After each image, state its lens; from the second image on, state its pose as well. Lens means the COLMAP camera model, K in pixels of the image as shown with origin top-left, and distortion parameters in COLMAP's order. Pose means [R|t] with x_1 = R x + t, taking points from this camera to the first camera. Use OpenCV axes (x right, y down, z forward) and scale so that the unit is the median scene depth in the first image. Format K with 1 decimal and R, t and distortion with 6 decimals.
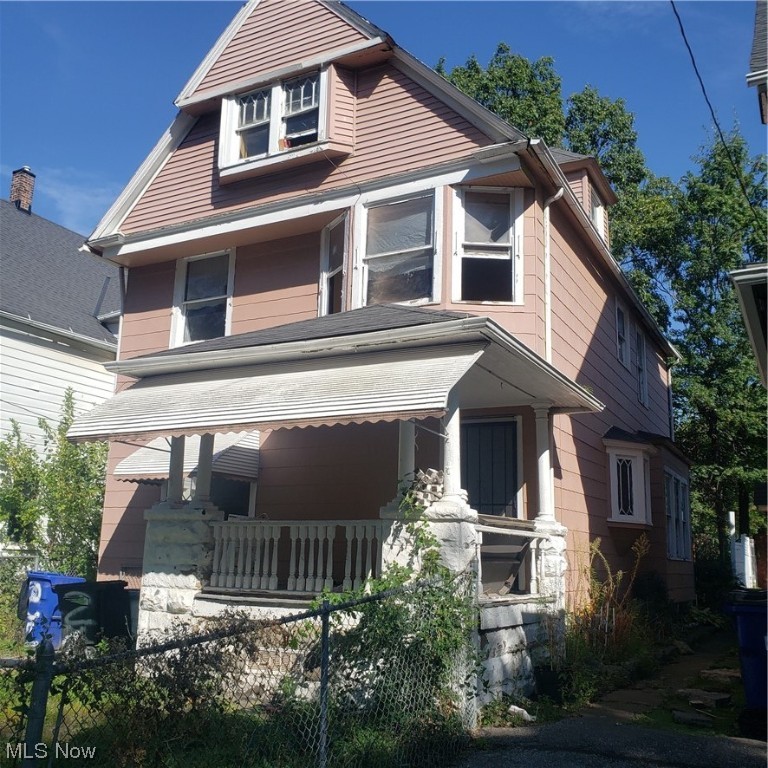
lens RADIAL K [[789.0, 0, 374.7], [0, 789.0, 384.2], [0, 0, 1]] dist [0.137358, -0.464581]
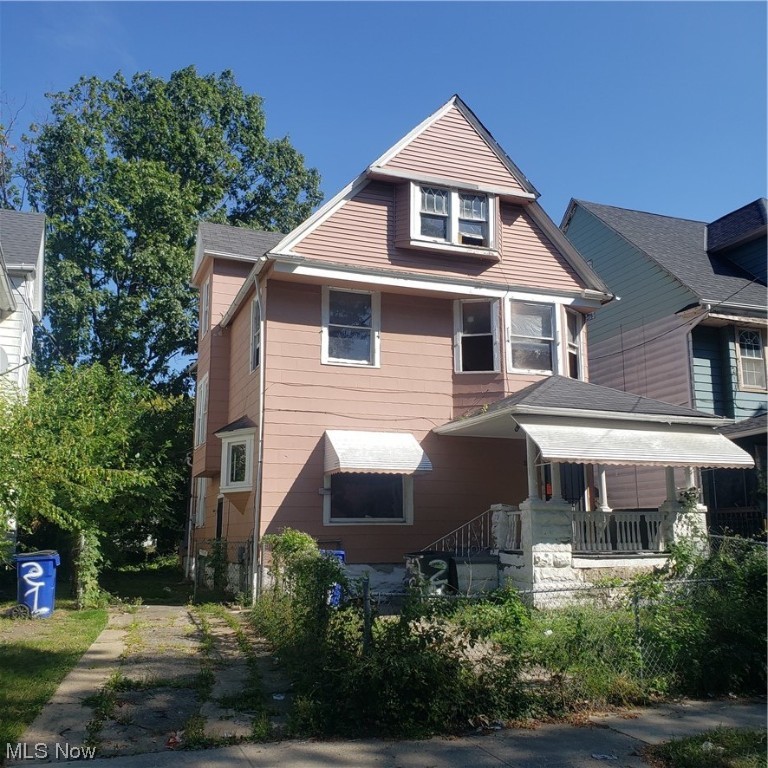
lens RADIAL K [[791.5, 0, 384.0], [0, 791.5, 384.0], [0, 0, 1]] dist [0.205680, -0.775078]
pose [[0.655048, 0.113984, 0.746941, -1.251130], [-0.145170, 0.989125, -0.023632, 0.004510], [-0.741511, -0.092953, 0.664471, 0.147716]]
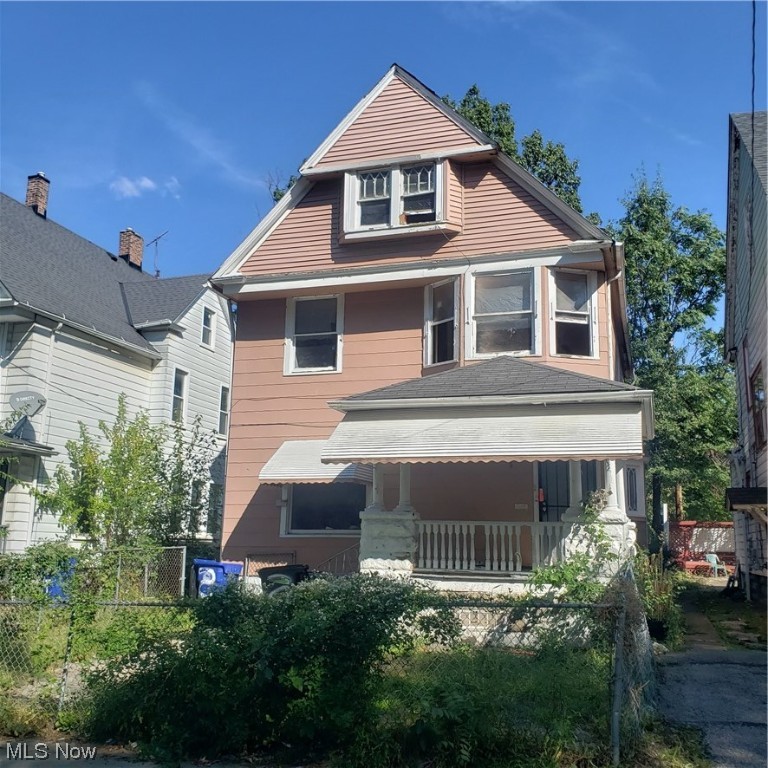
lens RADIAL K [[791.5, 0, 384.0], [0, 791.5, 384.0], [0, 0, 1]] dist [0.205680, -0.775078]
pose [[0.983287, 0.028064, 0.179887, -0.373215], [-0.032058, 0.999299, 0.019337, -0.064878], [-0.179219, -0.024780, 0.983497, -0.248799]]
